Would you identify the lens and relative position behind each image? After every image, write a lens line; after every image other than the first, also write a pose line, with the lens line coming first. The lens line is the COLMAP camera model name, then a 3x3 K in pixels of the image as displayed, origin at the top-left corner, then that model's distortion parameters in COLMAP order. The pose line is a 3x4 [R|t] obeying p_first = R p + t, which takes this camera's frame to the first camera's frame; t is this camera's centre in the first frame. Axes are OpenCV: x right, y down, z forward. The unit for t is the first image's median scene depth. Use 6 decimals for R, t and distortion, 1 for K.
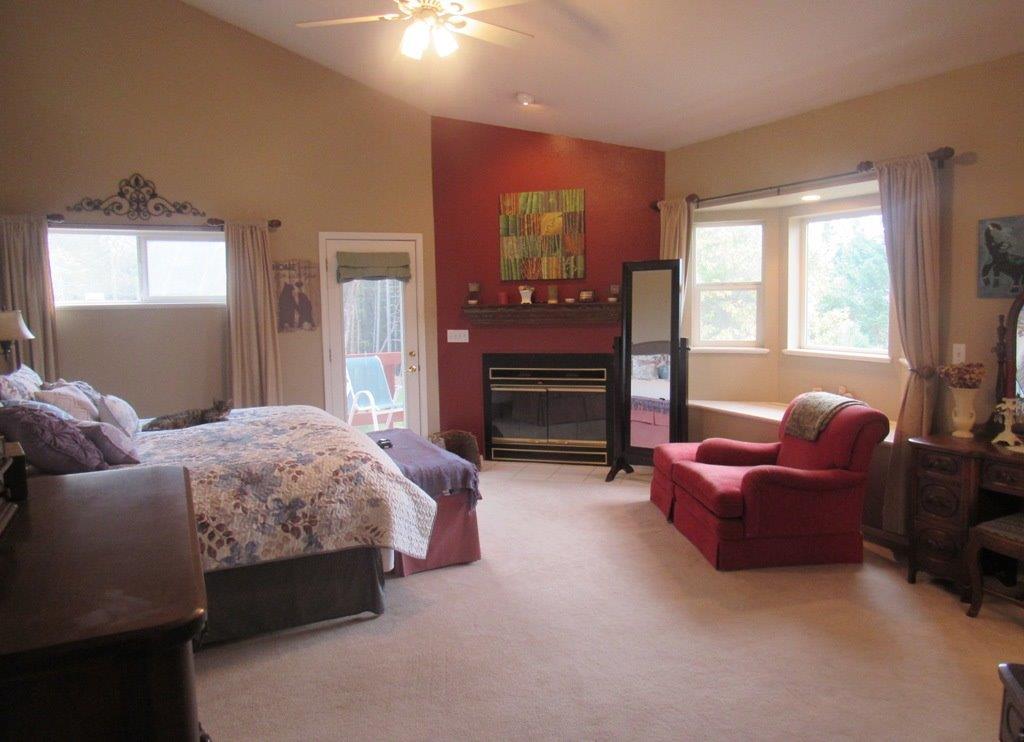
lens RADIAL K [[736.2, 0, 512.0], [0, 736.2, 371.0], [0, 0, 1]] dist [-0.006090, -0.003363]
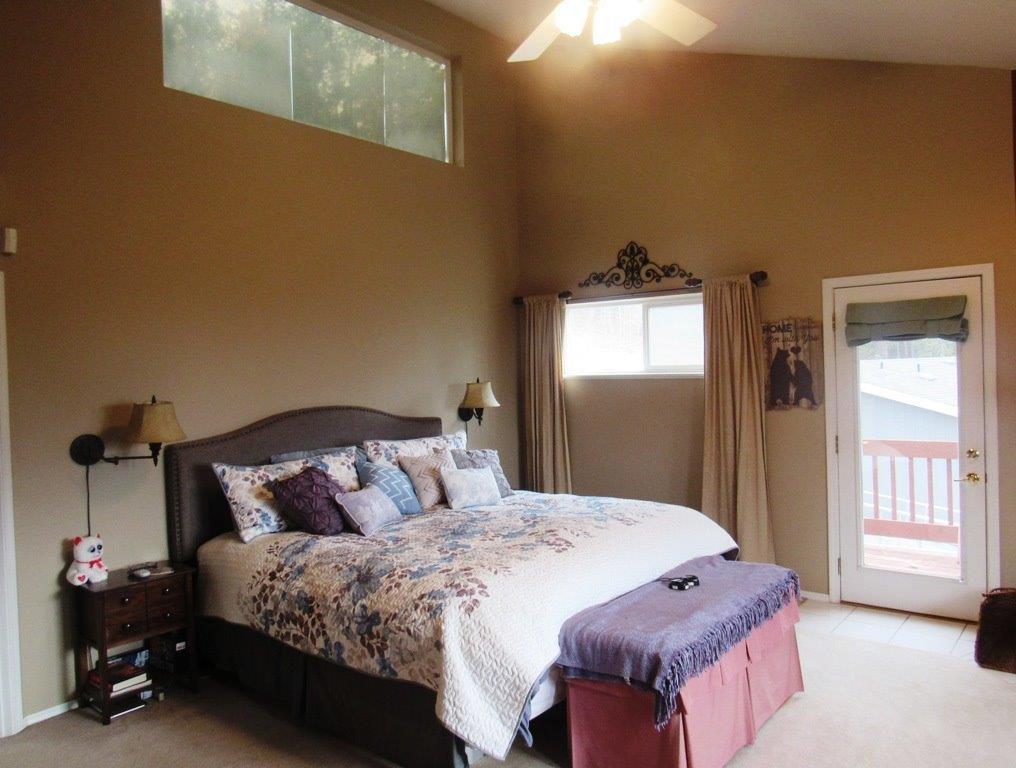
lens RADIAL K [[757.4, 0, 508.0], [0, 757.4, 384.0], [0, 0, 1]] dist [0.000542, 0.000163]
pose [[0.400765, 0.028207, -0.915747, 0.352783], [-0.071523, 0.997439, -0.000577, -0.065768], [0.913385, 0.065728, 0.401756, 0.447782]]
